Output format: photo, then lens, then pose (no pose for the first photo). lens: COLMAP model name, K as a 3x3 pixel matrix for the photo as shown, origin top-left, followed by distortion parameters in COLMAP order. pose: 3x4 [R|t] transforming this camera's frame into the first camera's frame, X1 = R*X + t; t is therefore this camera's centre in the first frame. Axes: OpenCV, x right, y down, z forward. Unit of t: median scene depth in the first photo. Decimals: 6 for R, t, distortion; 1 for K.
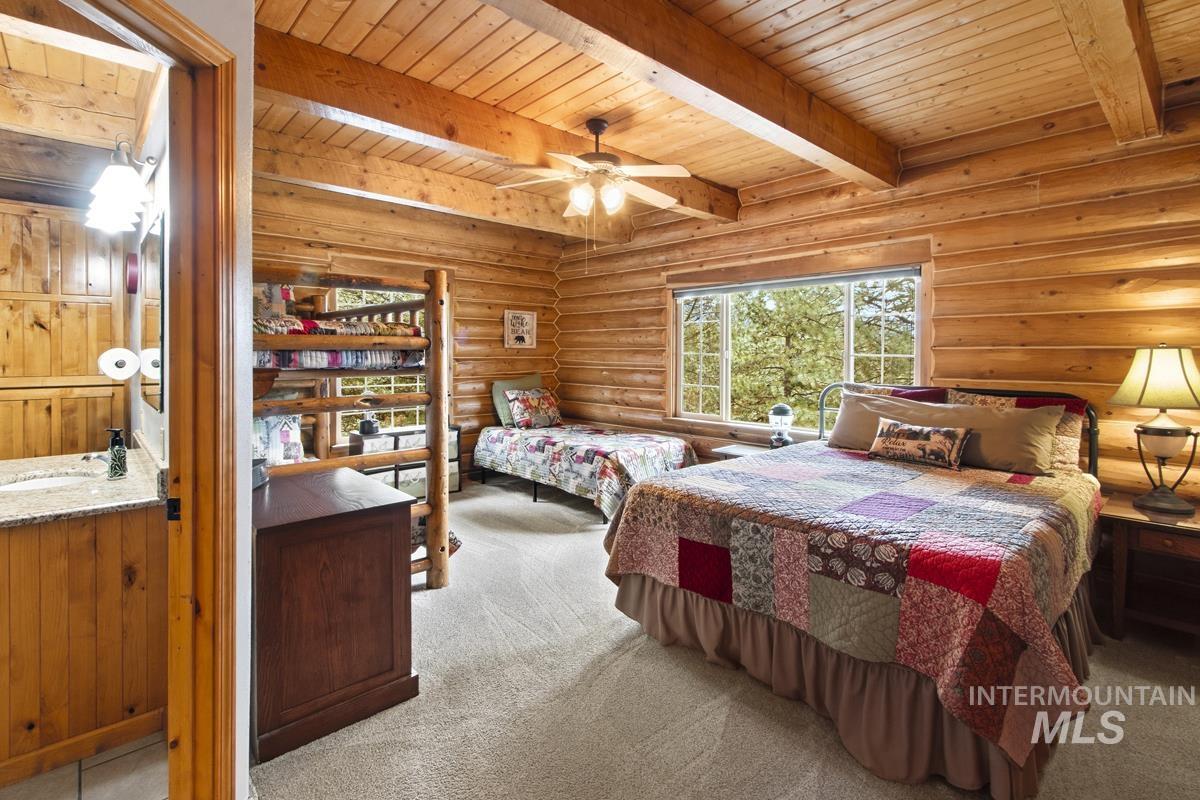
lens RADIAL K [[561.1, 0, 600.8], [0, 561.1, 355.6], [0, 0, 1]] dist [0.003705, -0.000669]
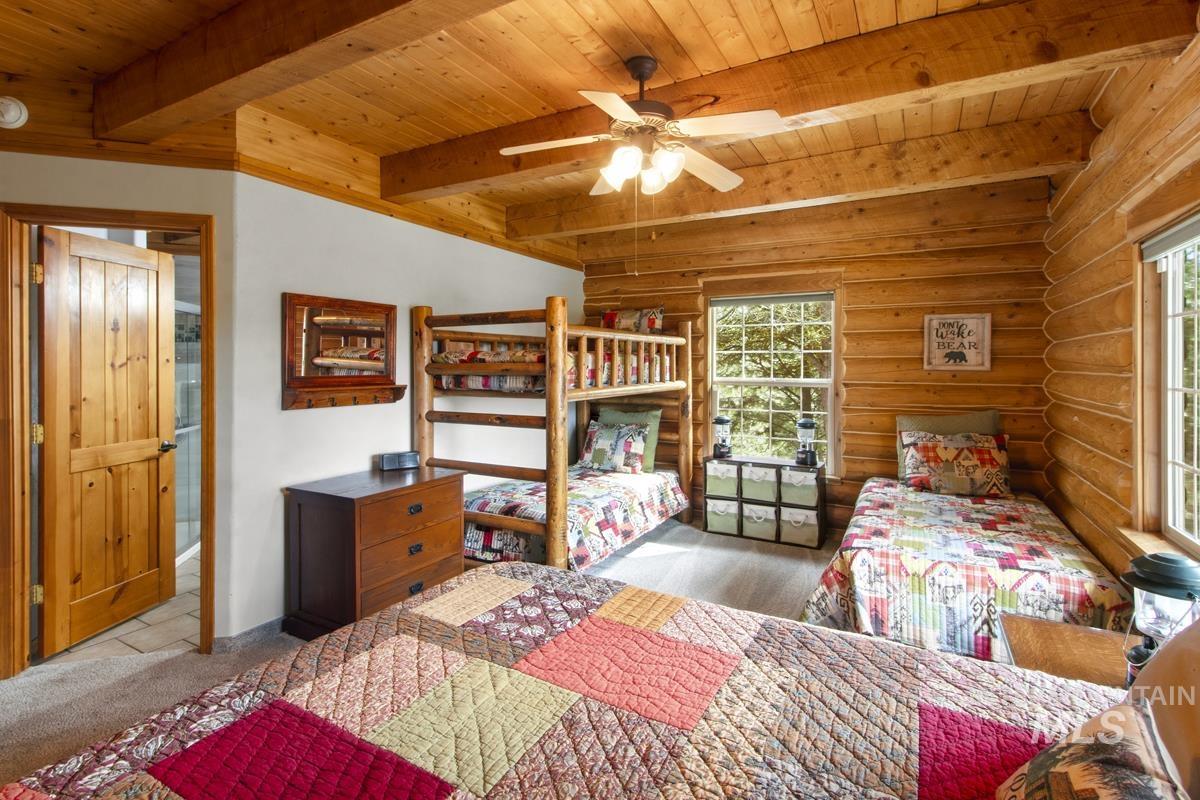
lens RADIAL K [[561.1, 0, 608.7], [0, 561.1, 366.8], [0, 0, 1]] dist [0.003705, -0.000669]
pose [[0.319106, 0.001341, -0.947718, 0.383048], [-0.008007, 0.999967, -0.001281, -0.014134], [0.947685, 0.007997, 0.319106, 0.425700]]
